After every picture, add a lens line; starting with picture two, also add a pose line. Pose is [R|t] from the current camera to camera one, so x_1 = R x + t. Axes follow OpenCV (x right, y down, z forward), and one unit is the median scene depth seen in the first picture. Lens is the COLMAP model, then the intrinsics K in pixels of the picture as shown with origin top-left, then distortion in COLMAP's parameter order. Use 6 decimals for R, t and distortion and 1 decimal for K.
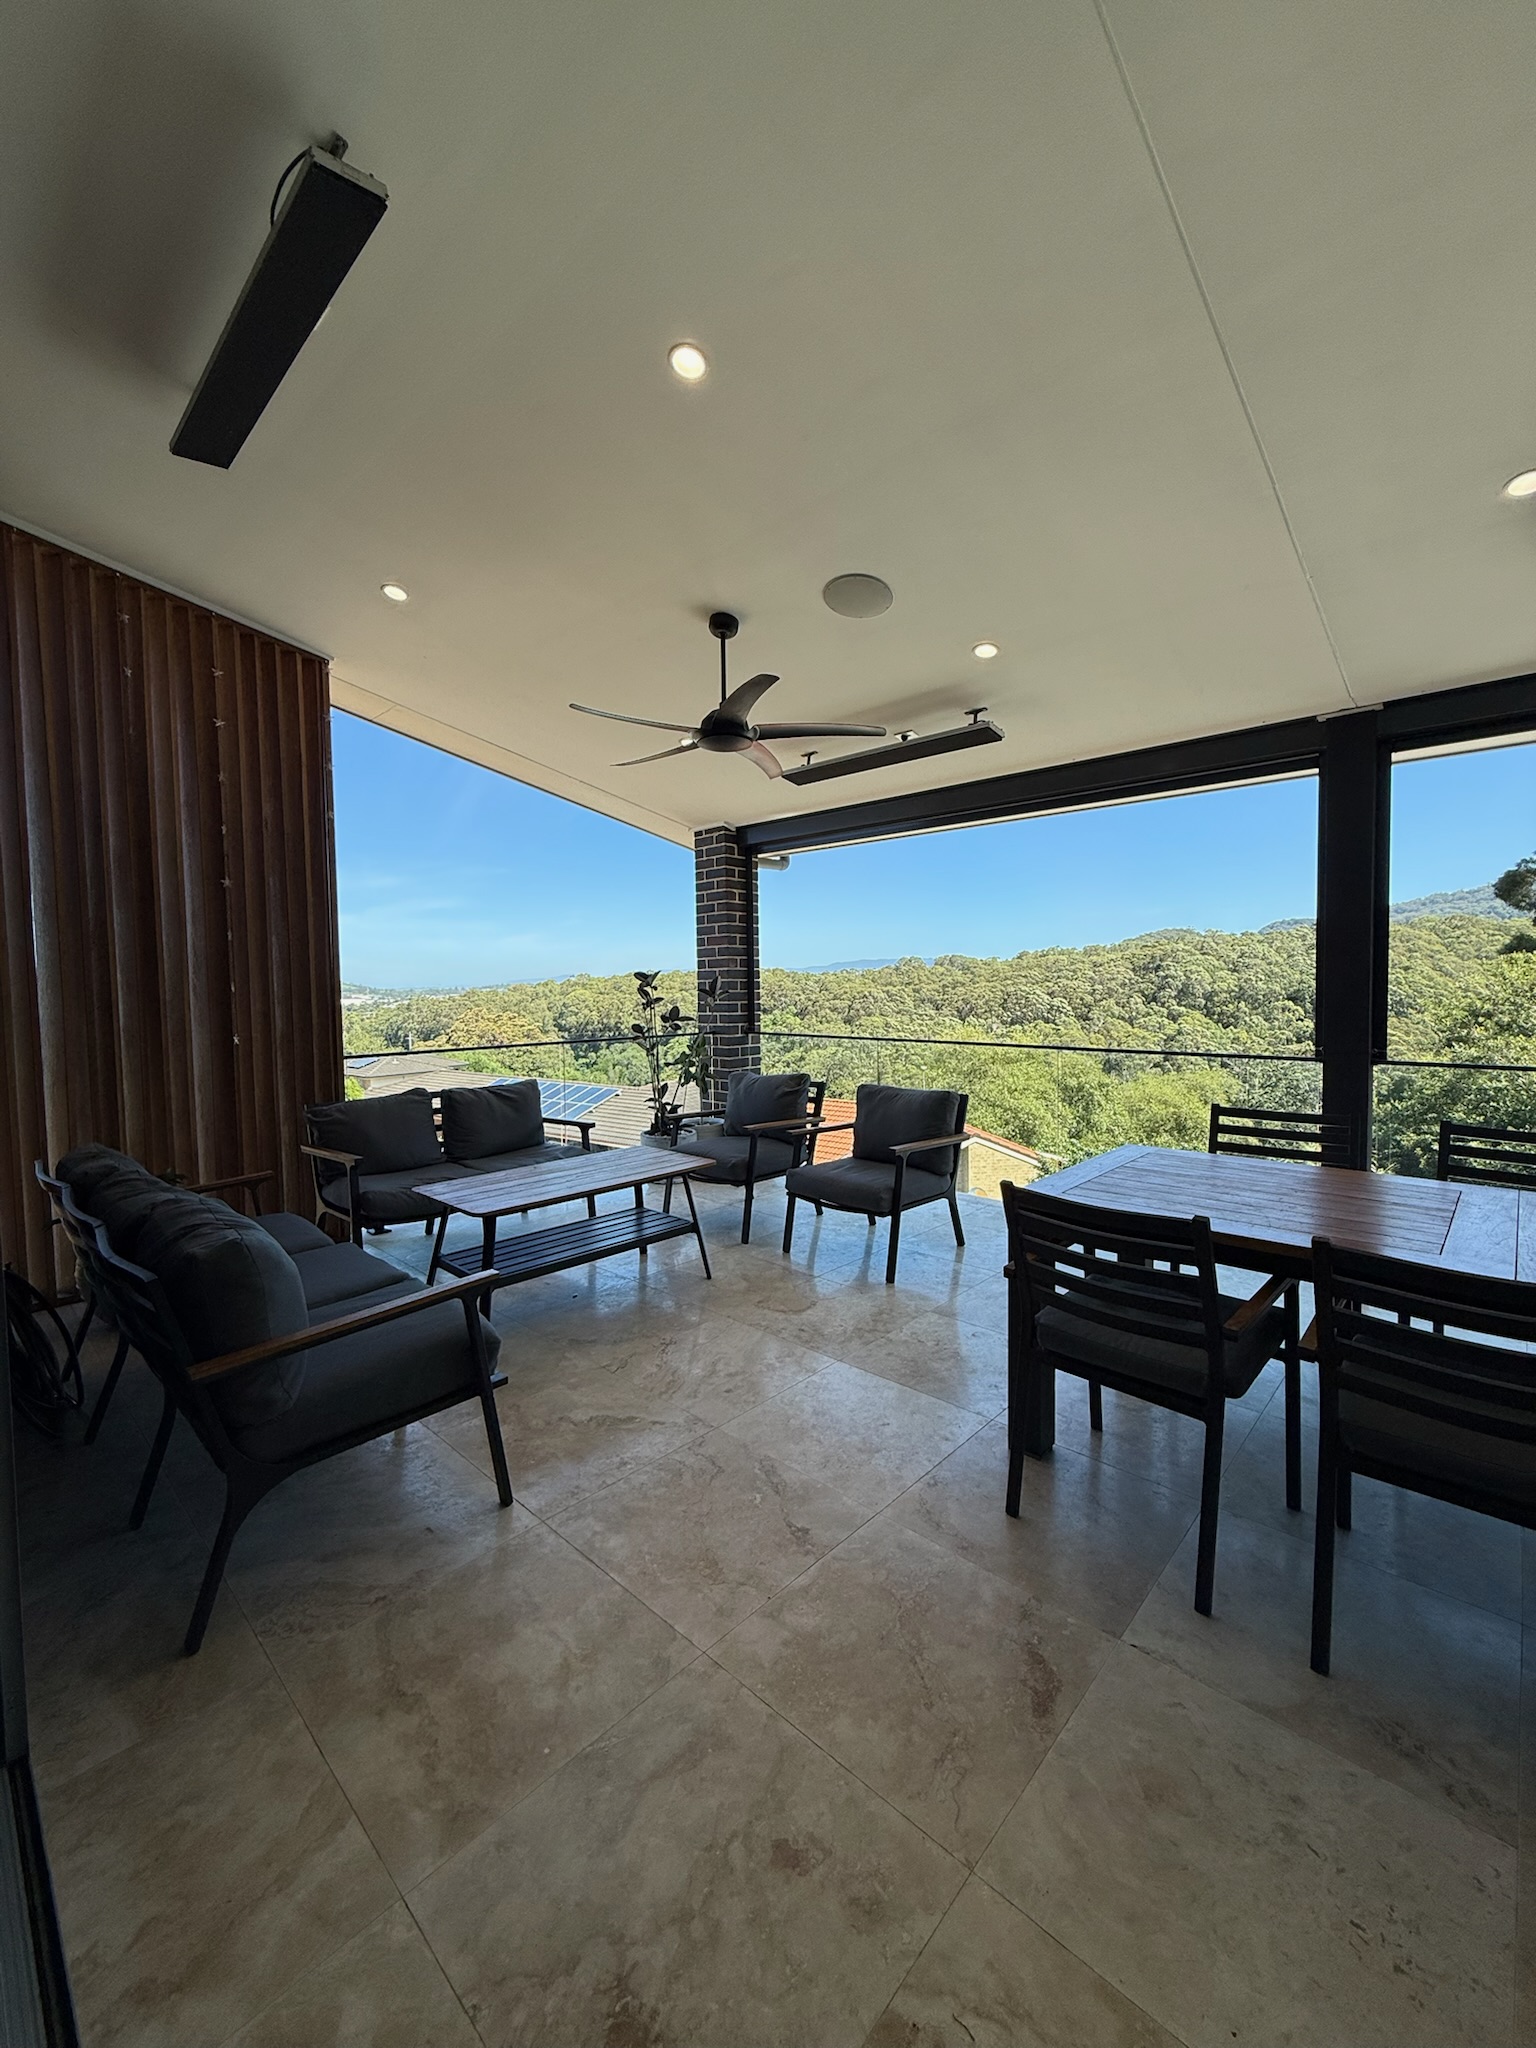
lens RADIAL K [[815.7, 0, 766.9], [0, 815.7, 1019.3], [0, 0, 1]] dist [0.000580, -0.000321]
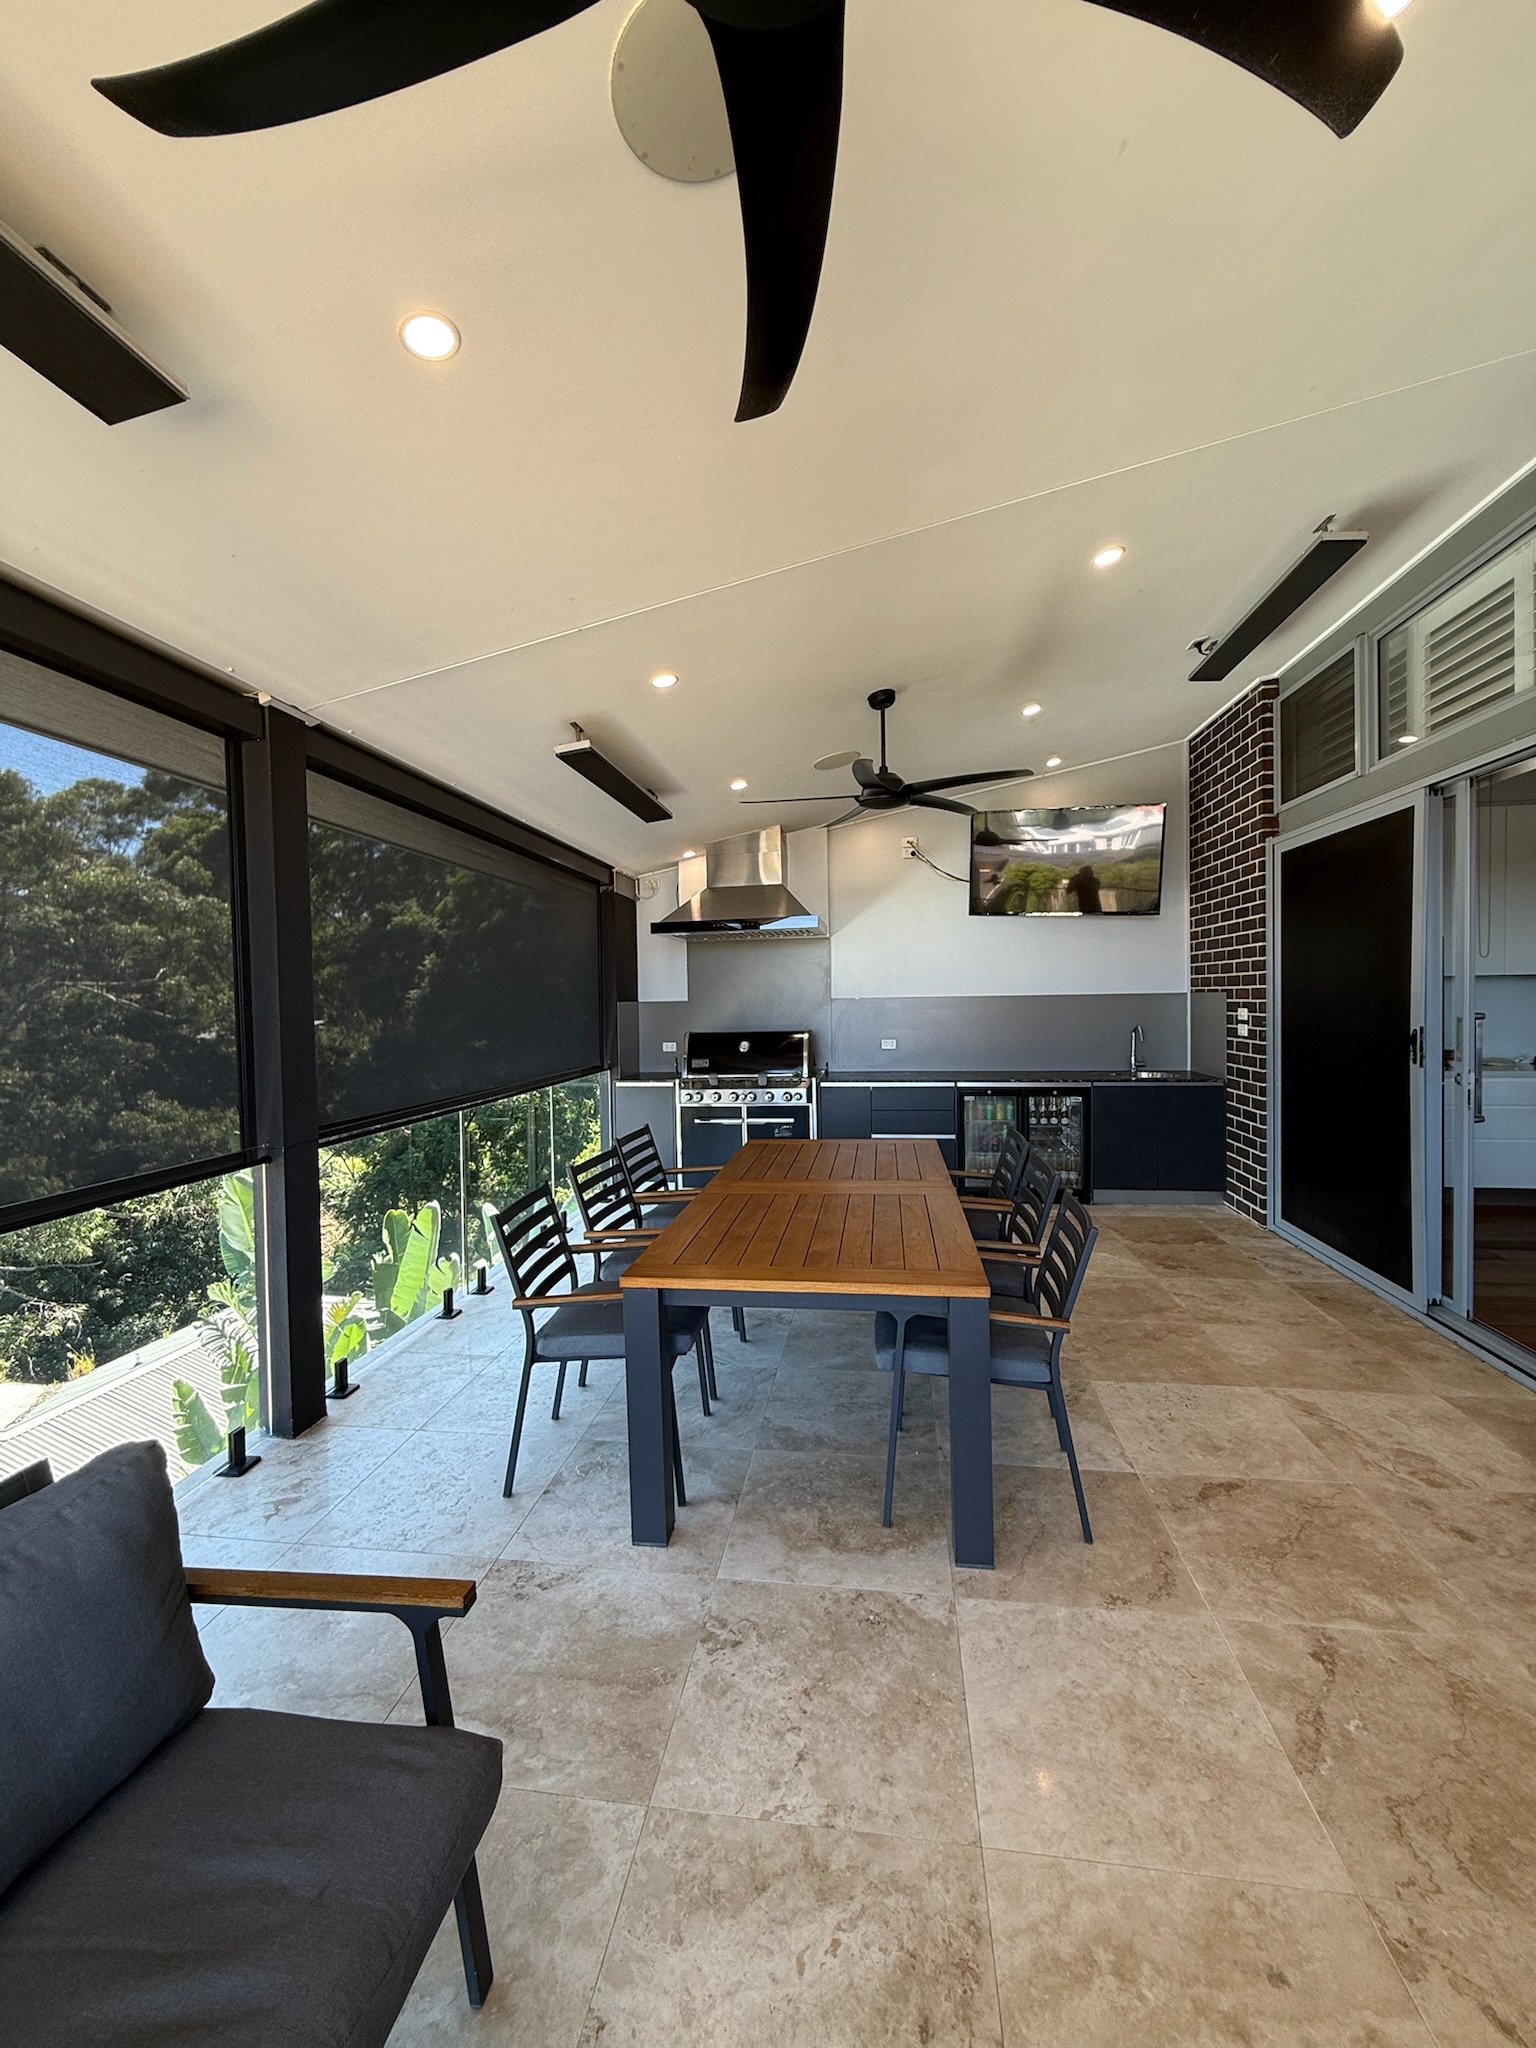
lens RADIAL K [[815.7, 0, 766.9], [0, 815.7, 1019.3], [0, 0, 1]] dist [0.000580, -0.000321]
pose [[-0.571101, 0.005129, 0.820864, -0.166524], [0.062439, 0.997355, 0.037208, -0.069070], [-0.818502, 0.072504, -0.569911, 0.932086]]
